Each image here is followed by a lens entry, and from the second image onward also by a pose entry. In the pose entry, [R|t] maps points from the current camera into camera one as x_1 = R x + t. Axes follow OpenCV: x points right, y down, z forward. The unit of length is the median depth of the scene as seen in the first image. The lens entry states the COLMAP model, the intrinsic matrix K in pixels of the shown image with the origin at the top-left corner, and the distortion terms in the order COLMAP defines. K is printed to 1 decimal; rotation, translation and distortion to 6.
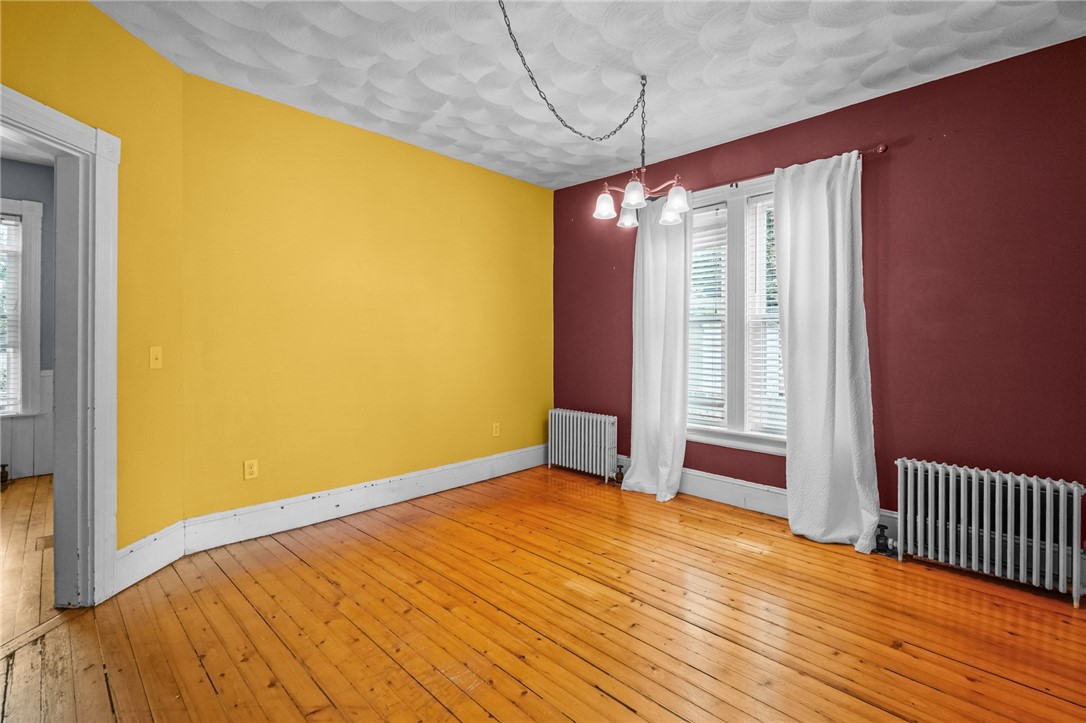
lens RADIAL K [[487.9, 0, 542.7], [0, 487.9, 340.6], [0, 0, 1]] dist [0.000874, -0.005001]
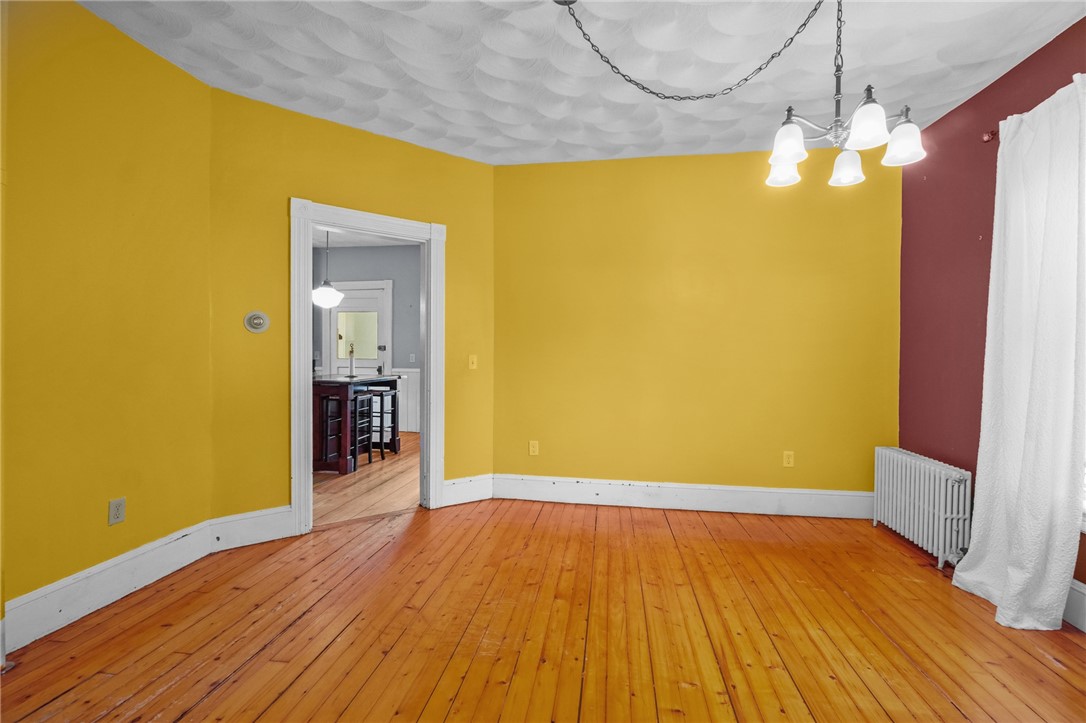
lens RADIAL K [[478.0, 0, 543.0], [0, 478.0, 361.5], [0, 0, 1]] dist [0.001016, -0.005536]
pose [[0.583125, 0.016848, -0.812207, 0.487814], [-0.005678, 0.999845, 0.016663, 0.005792], [0.812362, -0.005105, 0.583131, 0.272920]]
